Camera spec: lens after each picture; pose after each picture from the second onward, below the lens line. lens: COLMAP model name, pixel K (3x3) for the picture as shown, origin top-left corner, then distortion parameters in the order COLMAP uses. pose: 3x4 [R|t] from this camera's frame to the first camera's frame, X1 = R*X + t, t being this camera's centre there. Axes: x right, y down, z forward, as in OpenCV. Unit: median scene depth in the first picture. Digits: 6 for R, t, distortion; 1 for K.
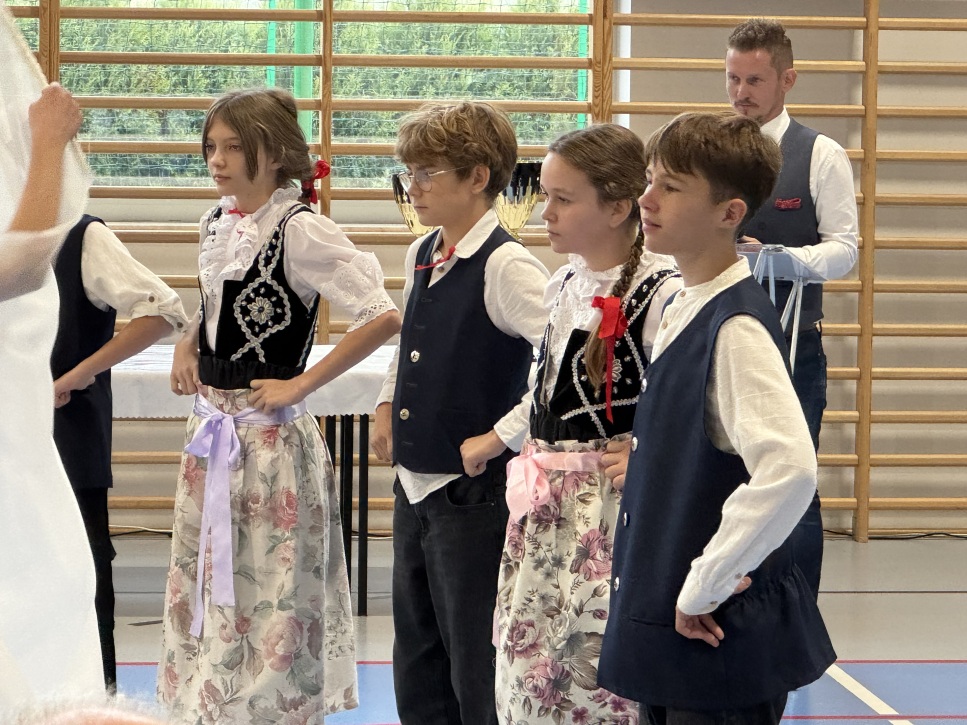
lens RADIAL K [[4365.2, 0, 483.5], [0, 4365.2, 362.6], [0, 0, 1]] dist [-0.602993, 0.000000]
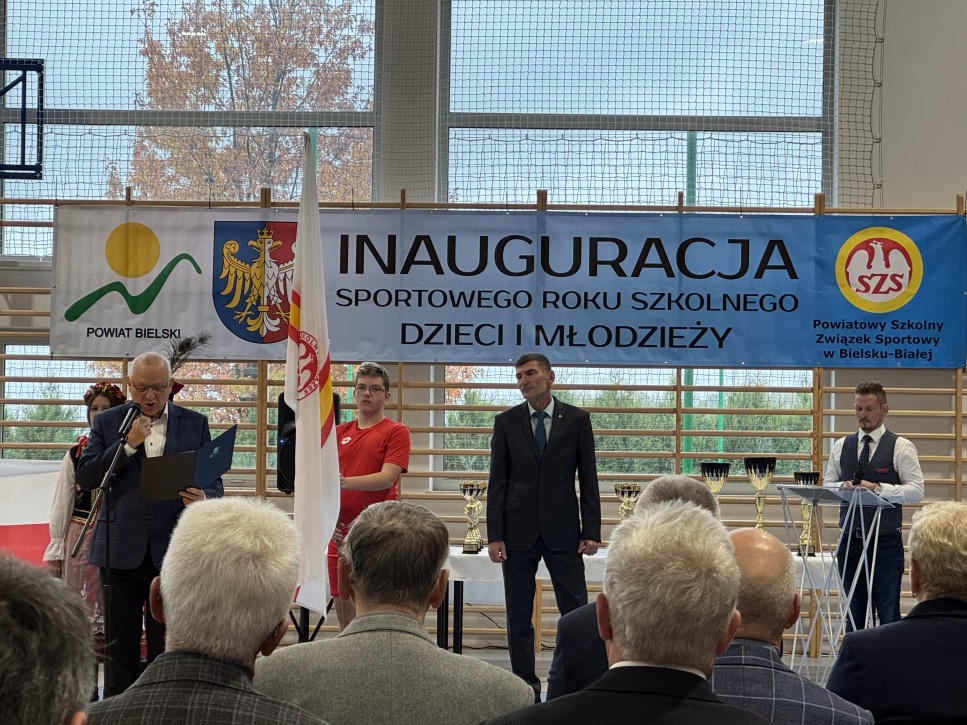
lens RADIAL K [[2708.3, 0, 488.9], [0, 2708.3, 365.6], [0, 0, 1]] dist [0.181792, 0.000000]
pose [[0.994048, -0.000801, -0.108944, 0.013160], [-0.009564, 0.995471, -0.094585, 0.028526], [0.108527, 0.095064, 0.989538, -0.242789]]
